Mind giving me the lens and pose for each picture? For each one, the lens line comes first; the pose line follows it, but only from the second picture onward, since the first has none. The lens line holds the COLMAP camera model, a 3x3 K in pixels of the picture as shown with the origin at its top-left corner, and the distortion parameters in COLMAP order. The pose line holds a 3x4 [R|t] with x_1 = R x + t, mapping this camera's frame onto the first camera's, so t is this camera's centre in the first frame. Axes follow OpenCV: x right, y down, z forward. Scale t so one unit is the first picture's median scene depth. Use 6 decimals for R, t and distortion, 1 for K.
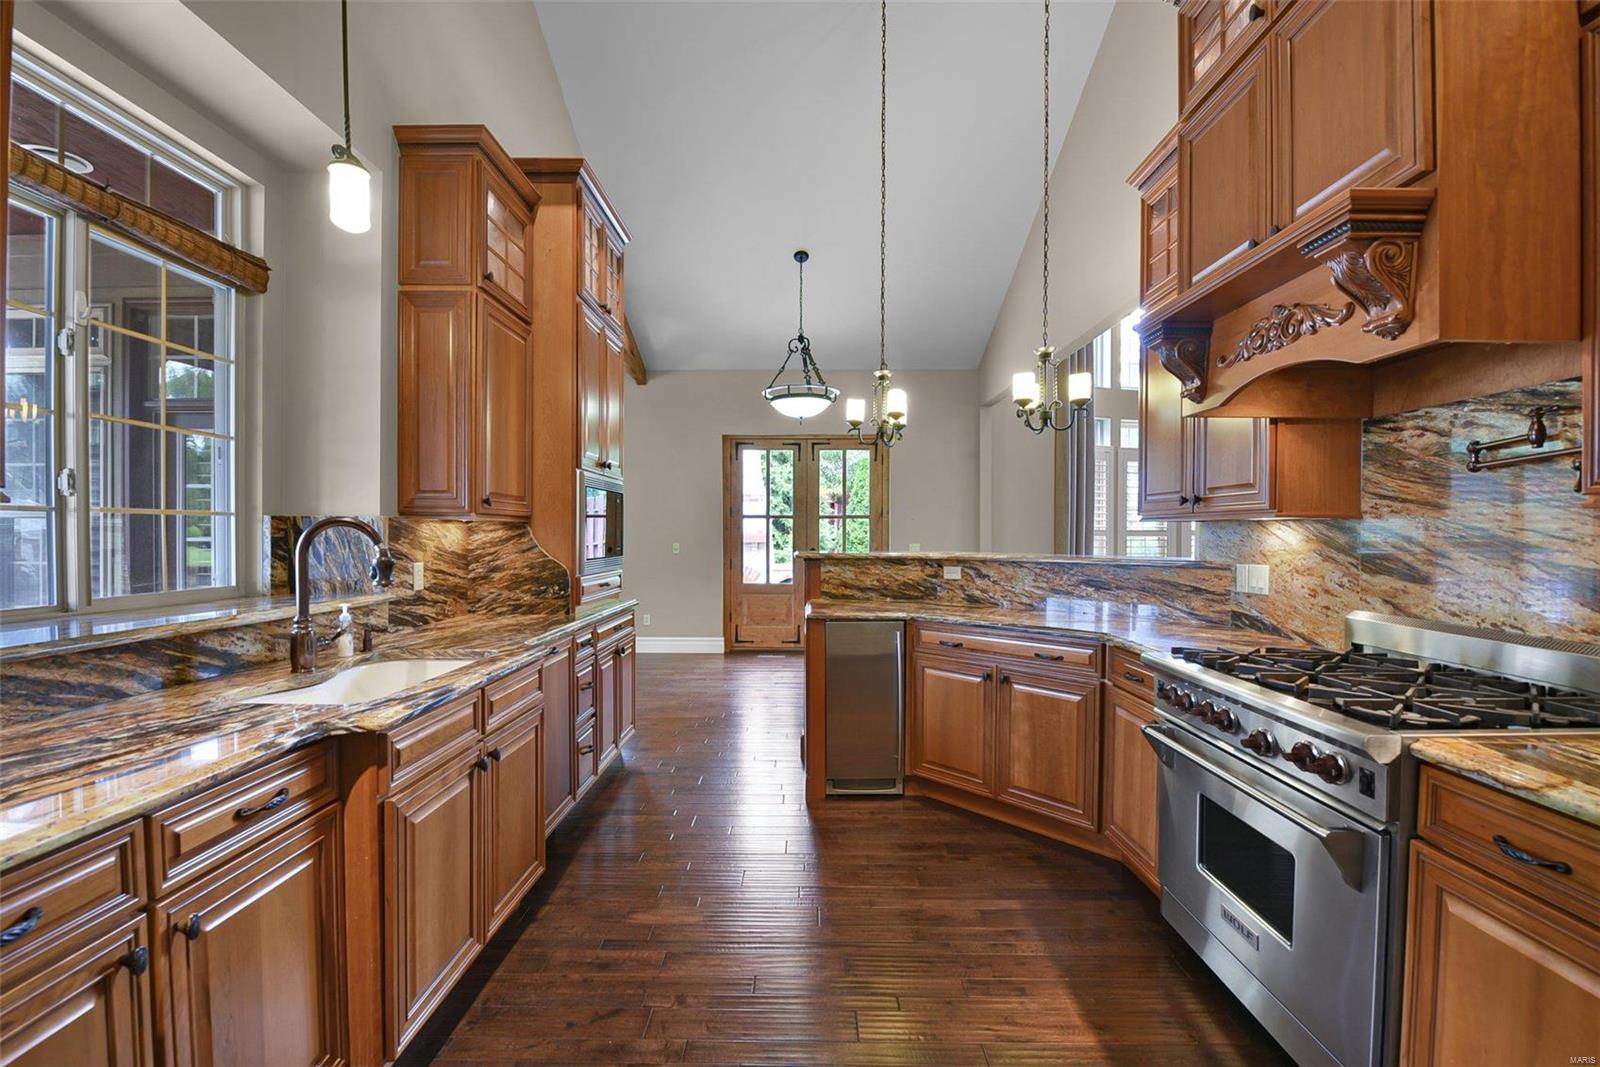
lens RADIAL K [[703.0, 0, 800.4], [0, 703.0, 545.9], [0, 0, 1]] dist [-0.011348, -0.003061]
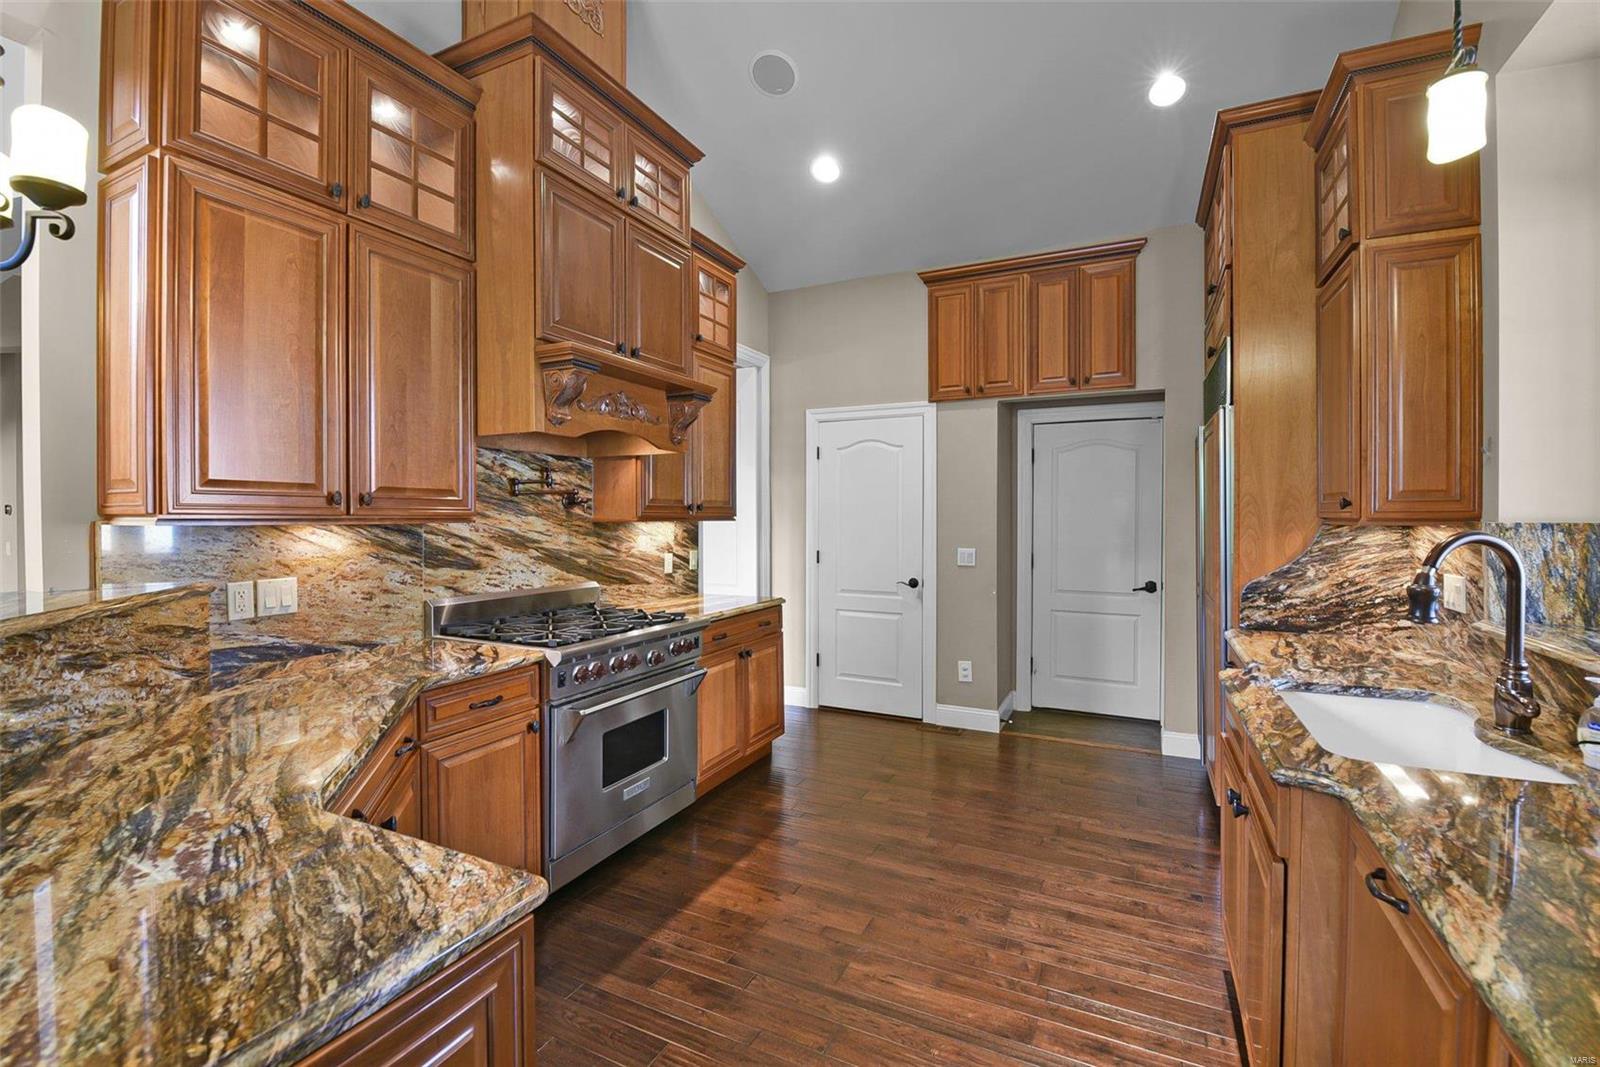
lens RADIAL K [[703.0, 0, 790.6], [0, 703.0, 527.9], [0, 0, 1]] dist [-0.011348, -0.003061]
pose [[-0.902233, -0.009411, 0.431147, -0.229944], [0.005311, 0.999444, 0.032930, -0.055501], [-0.431217, 0.032001, -0.901681, 1.493865]]
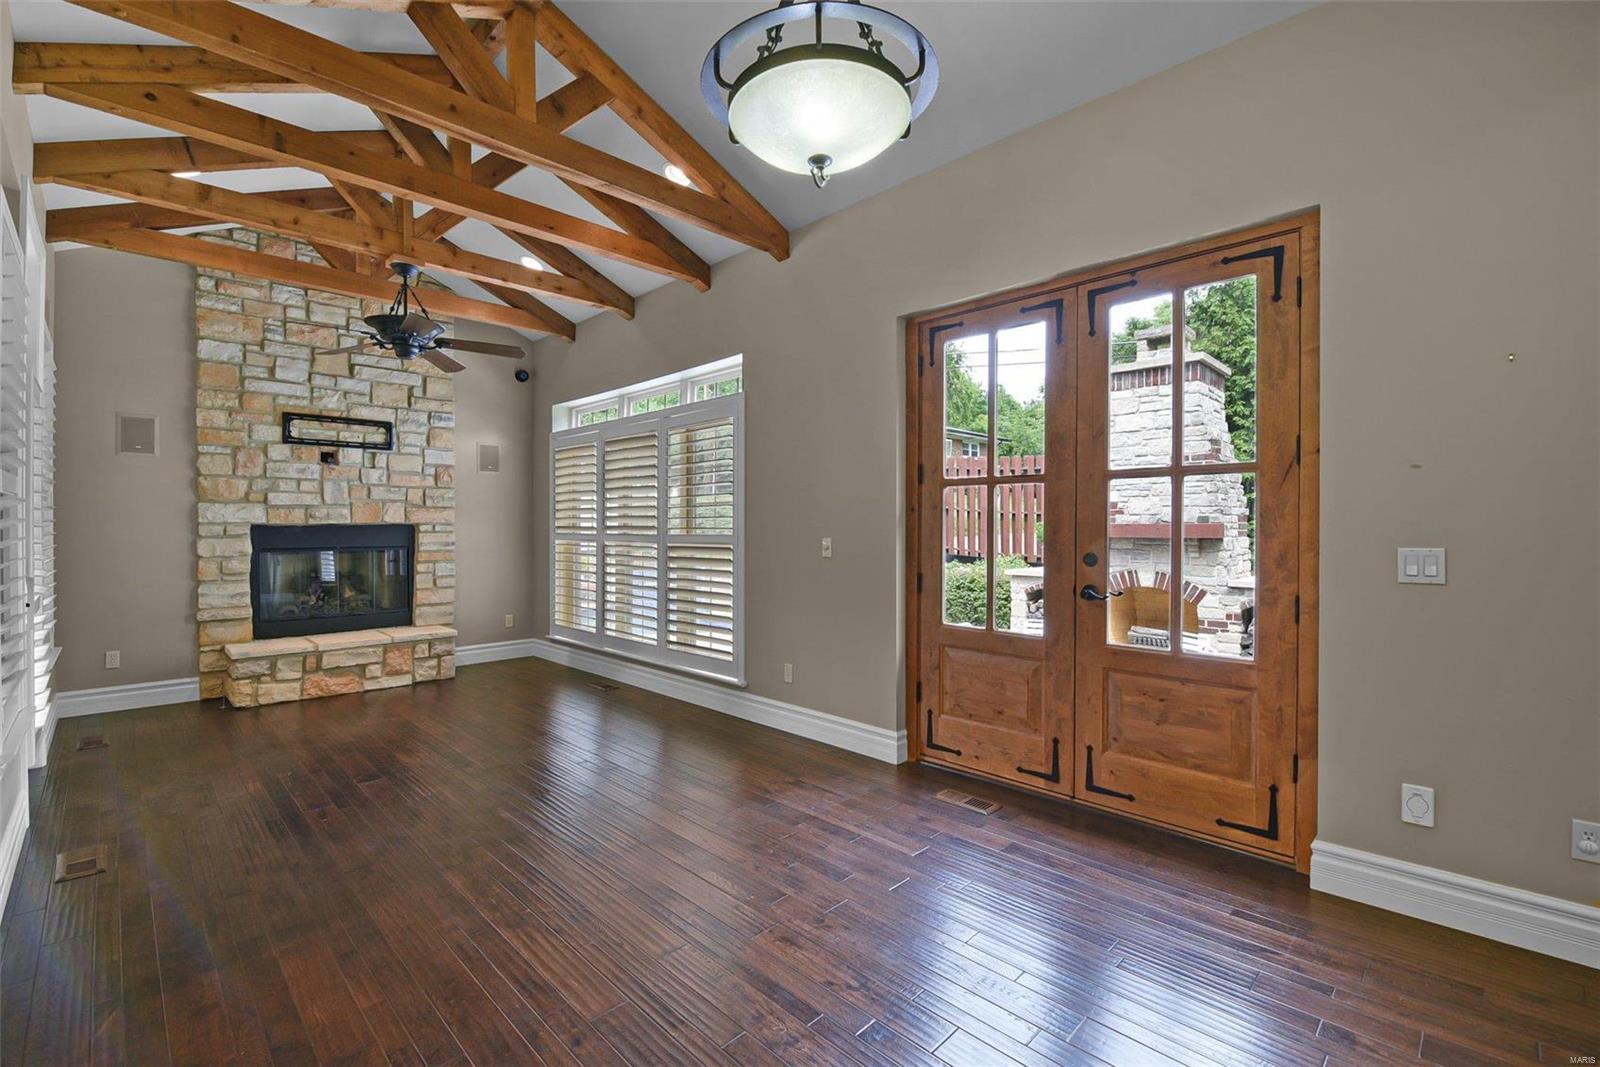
lens RADIAL K [[703.0, 0, 798.8], [0, 703.0, 533.0], [0, 0, 1]] dist [-0.011348, -0.003061]
pose [[0.713100, 0.005145, -0.701043, 0.505922], [-0.010941, 0.999933, -0.003791, -0.014148], [0.700977, 0.010374, 0.713109, 1.683887]]
